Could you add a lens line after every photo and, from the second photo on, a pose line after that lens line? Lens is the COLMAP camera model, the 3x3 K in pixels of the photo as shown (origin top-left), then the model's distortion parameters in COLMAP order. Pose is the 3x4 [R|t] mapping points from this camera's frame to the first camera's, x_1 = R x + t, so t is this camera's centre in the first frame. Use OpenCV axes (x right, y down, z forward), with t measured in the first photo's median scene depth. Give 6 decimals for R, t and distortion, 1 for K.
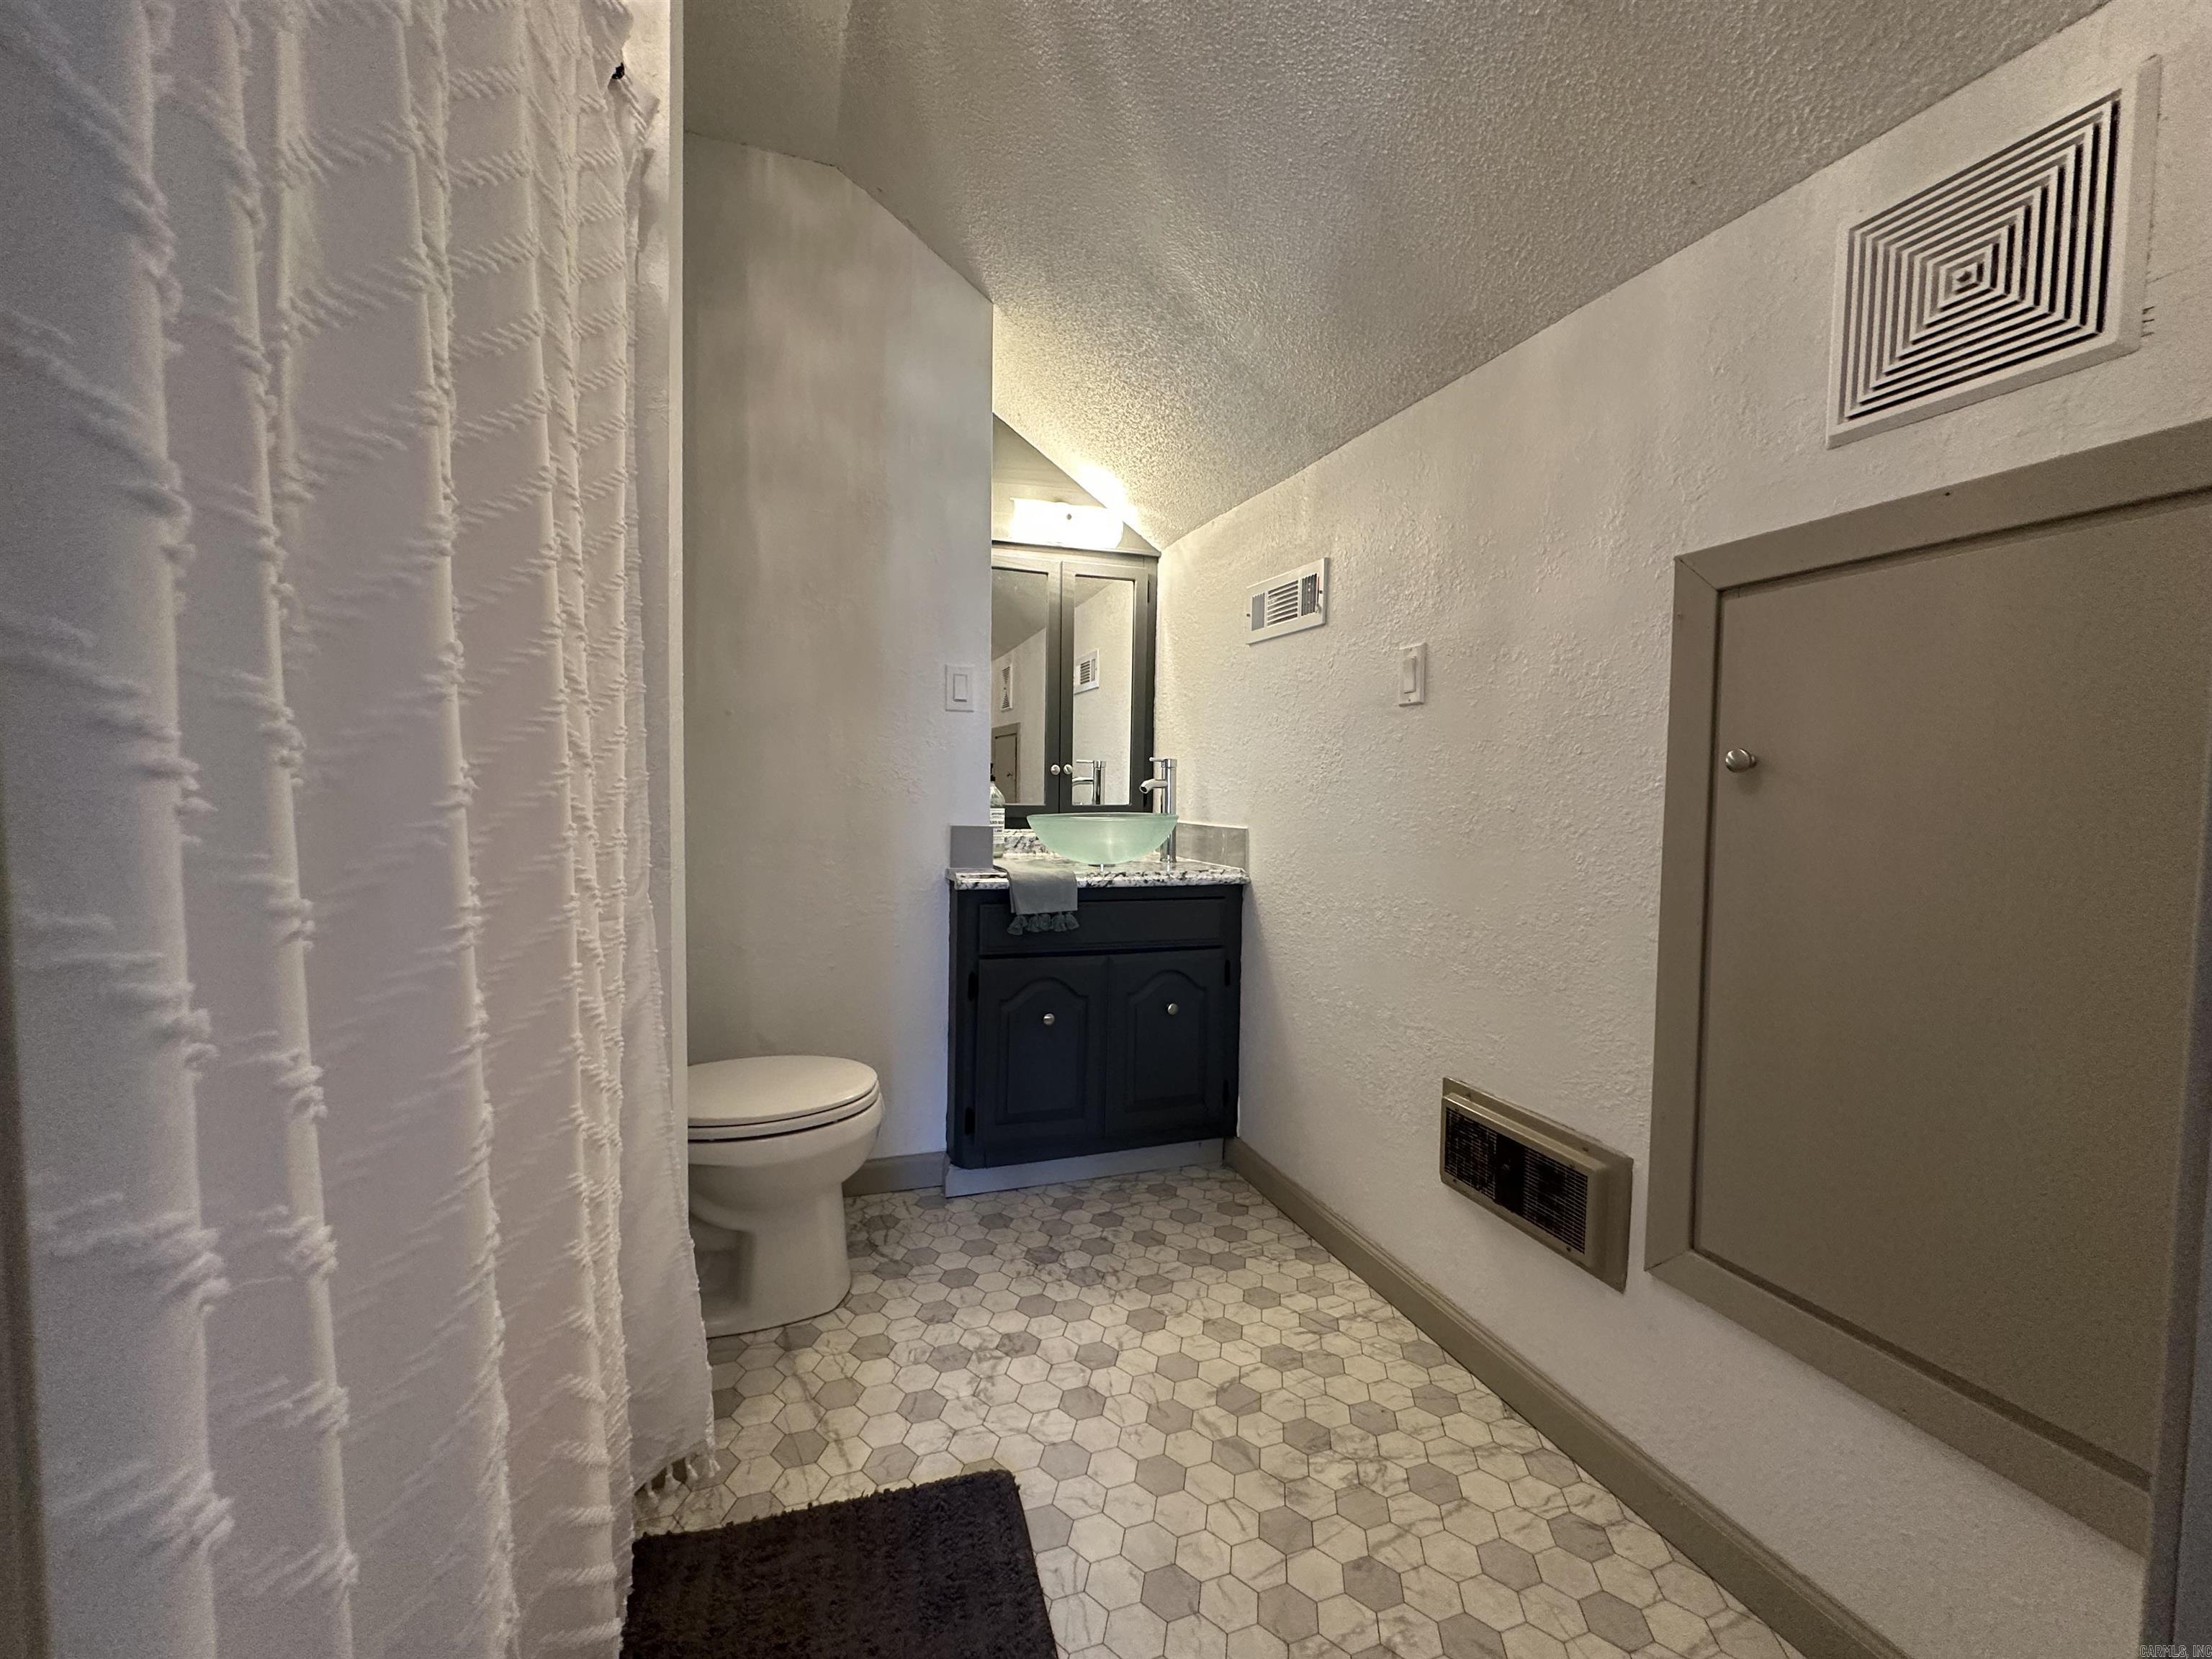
lens RADIAL K [[879.4, 0, 1105.0], [0, 879.4, 833.0], [0, 0, 1]] dist [-0.001386, 0.000189]
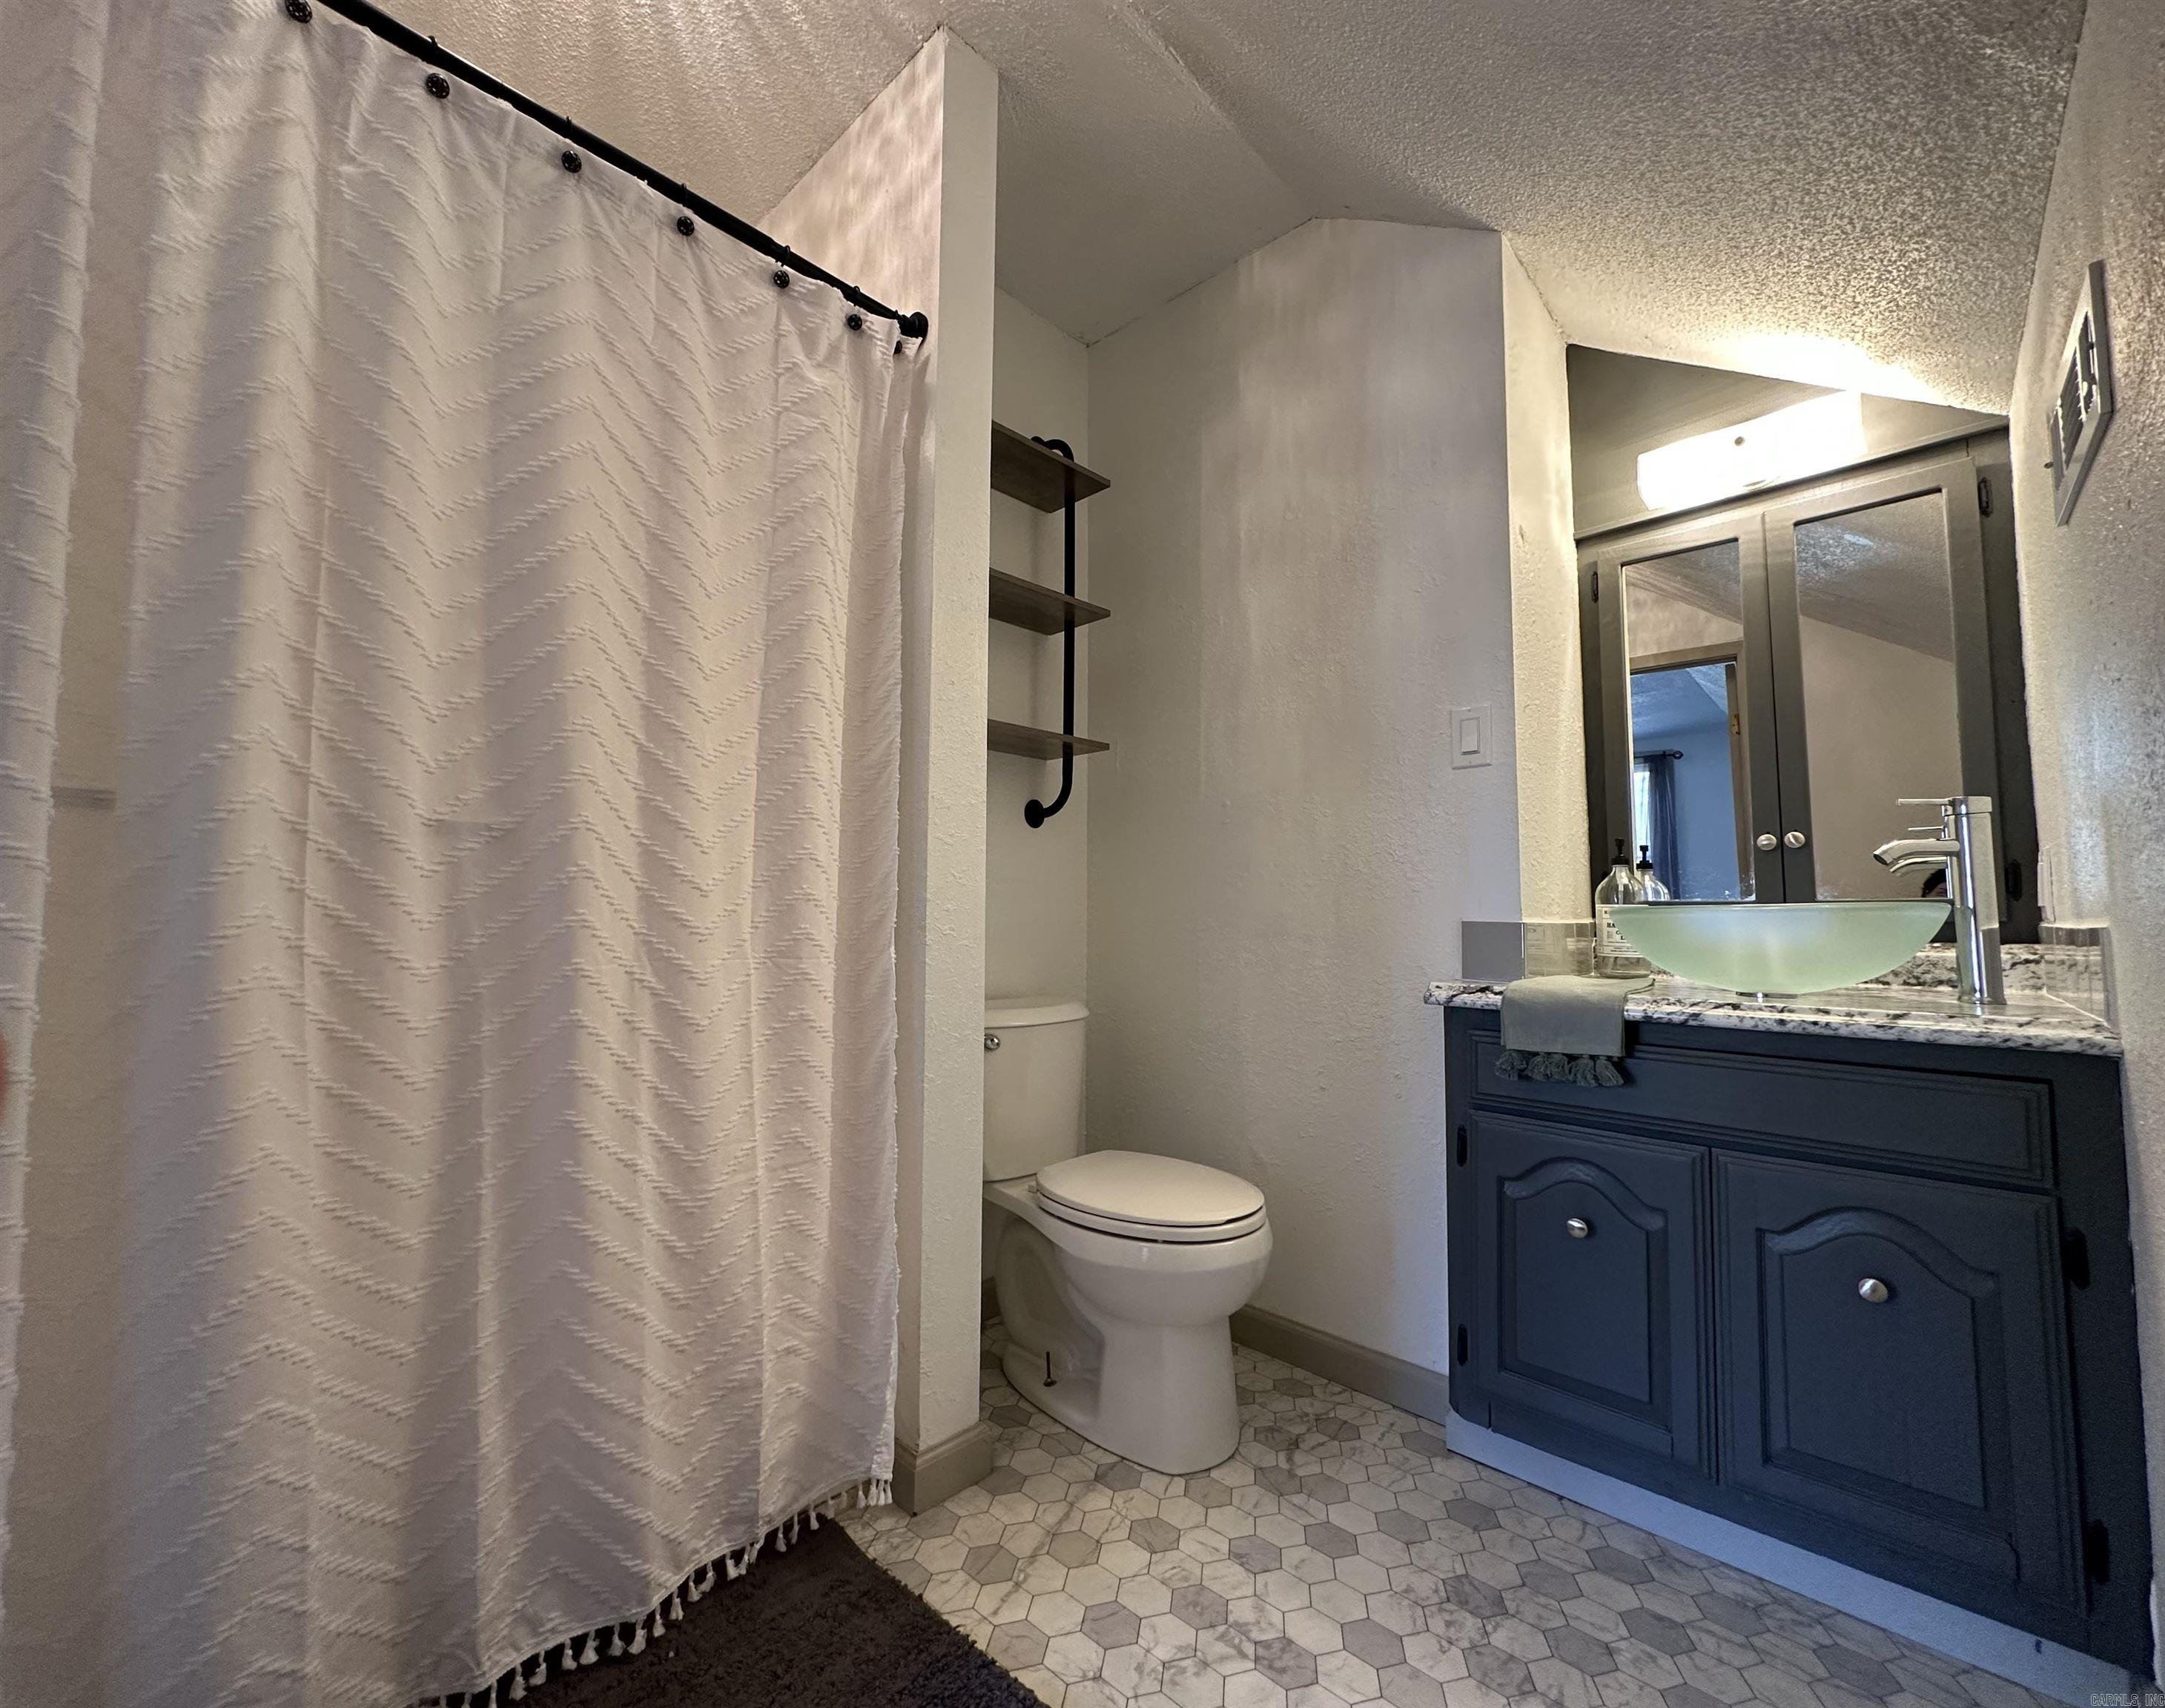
lens RADIAL K [[927.4, 0, 1081.8], [0, 927.4, 859.5], [0, 0, 1]] dist [-0.000674, 0.000262]
pose [[0.434532, -0.073740, -0.897632, 0.461118], [-0.047750, 0.993355, -0.104719, 0.044124], [0.899390, 0.088366, 0.428124, 0.442166]]
